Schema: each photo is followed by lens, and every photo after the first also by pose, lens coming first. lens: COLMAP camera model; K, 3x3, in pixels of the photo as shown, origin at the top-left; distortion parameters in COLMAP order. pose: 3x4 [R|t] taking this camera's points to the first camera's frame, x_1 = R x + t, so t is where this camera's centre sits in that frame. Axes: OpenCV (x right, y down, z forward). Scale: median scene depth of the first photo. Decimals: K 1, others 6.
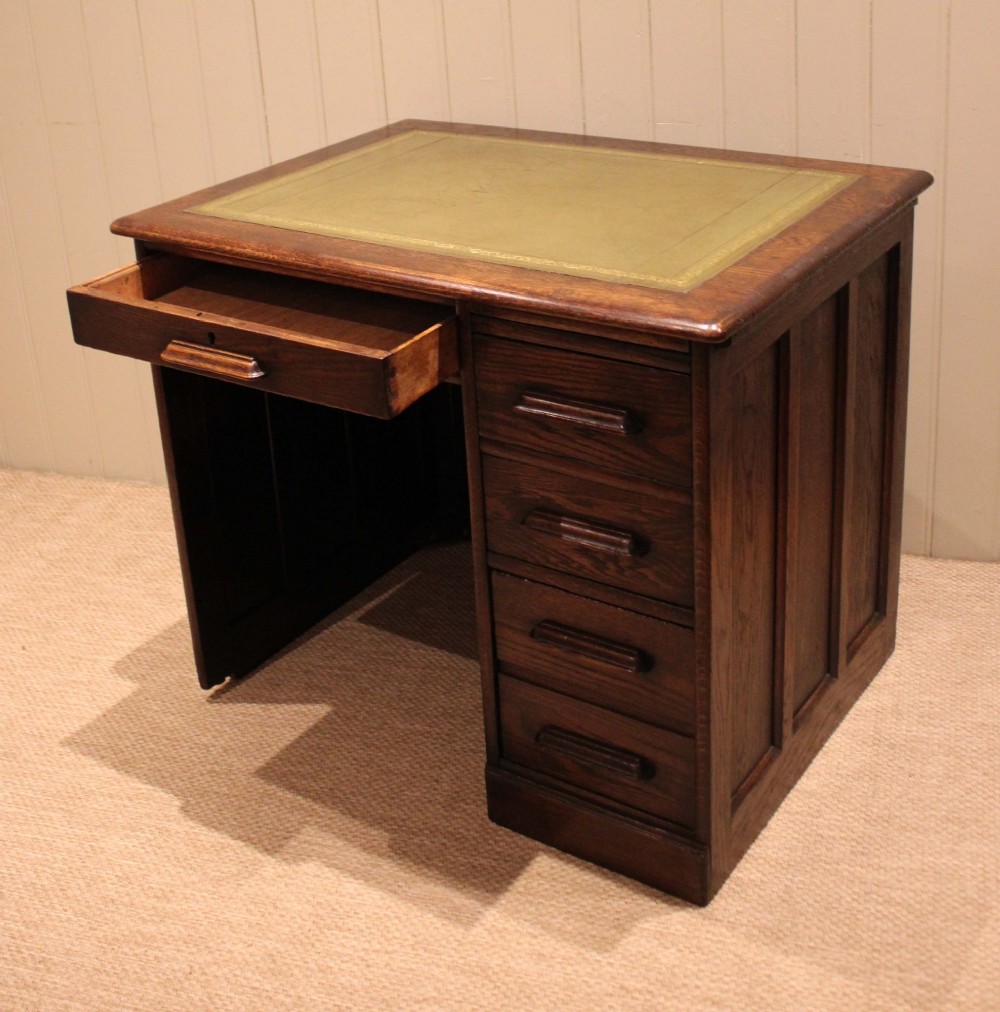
lens RADIAL K [[1462.7, 0, 459.0], [0, 1462.7, 309.4], [0, 0, 1]] dist [-0.098933, 0.111194]
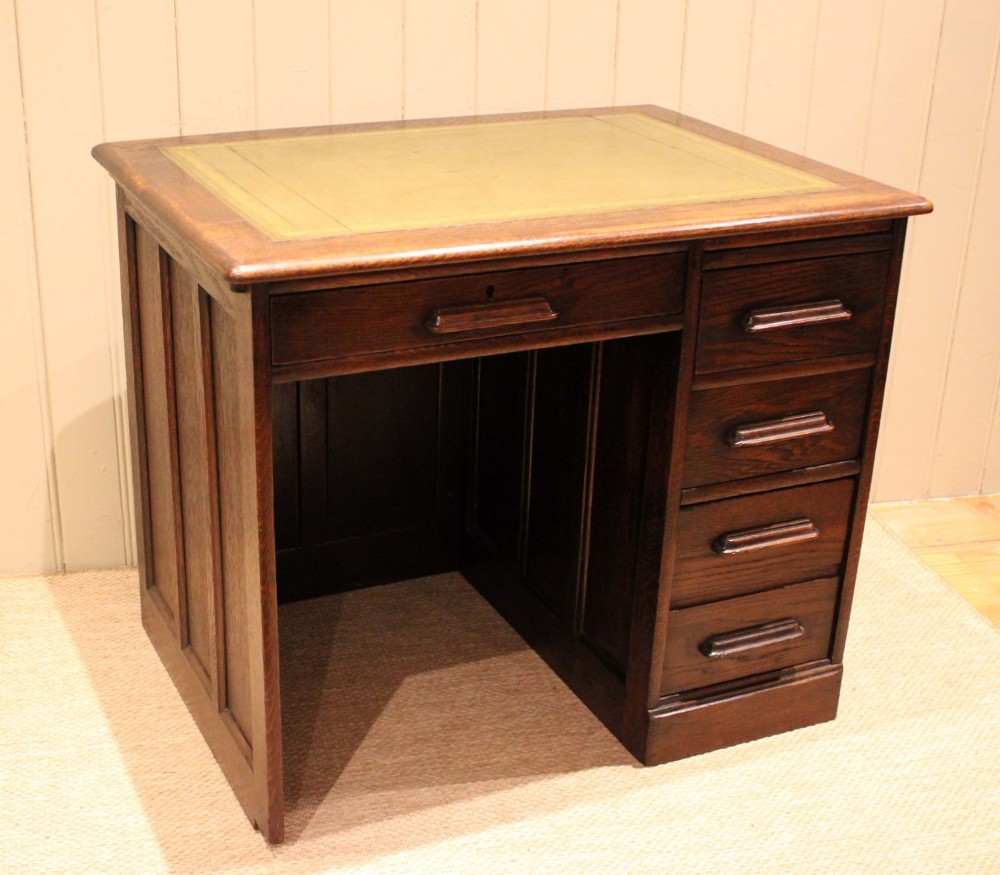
lens RADIAL K [[1570.0, 0, 427.4], [0, 1570.0, 504.9], [0, 0, 1]] dist [-0.069962, -0.099618]
pose [[0.515503, -0.296801, 0.803845, -0.986489], [0.246083, 0.949859, 0.192902, -0.085112], [-0.820792, 0.098371, 0.562693, 0.530615]]
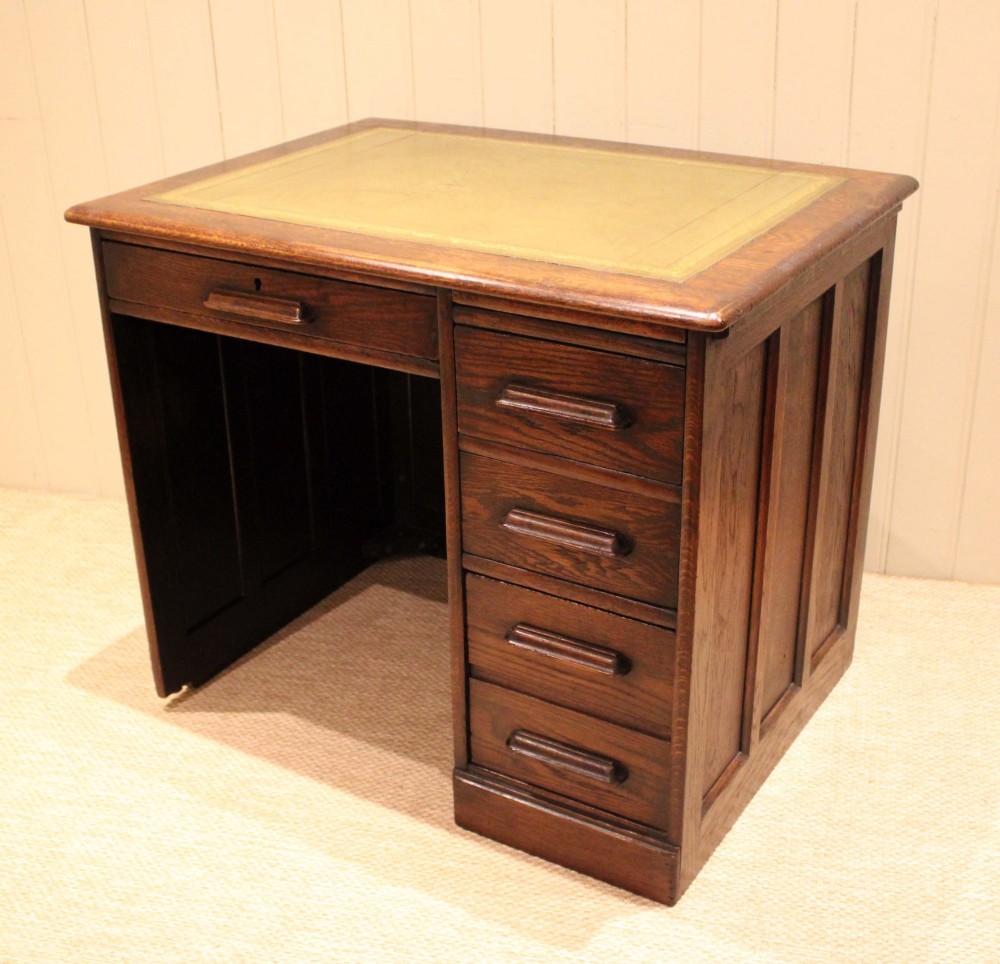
lens RADIAL K [[1436.0, 0, 469.9], [0, 1436.0, 510.0], [0, 0, 1]] dist [-0.103576, 0.099532]
pose [[0.997951, 0.011055, 0.063023, -0.036718], [-0.017804, 0.994041, 0.107547, 0.034484], [-0.061459, -0.108449, 0.992200, 0.050752]]
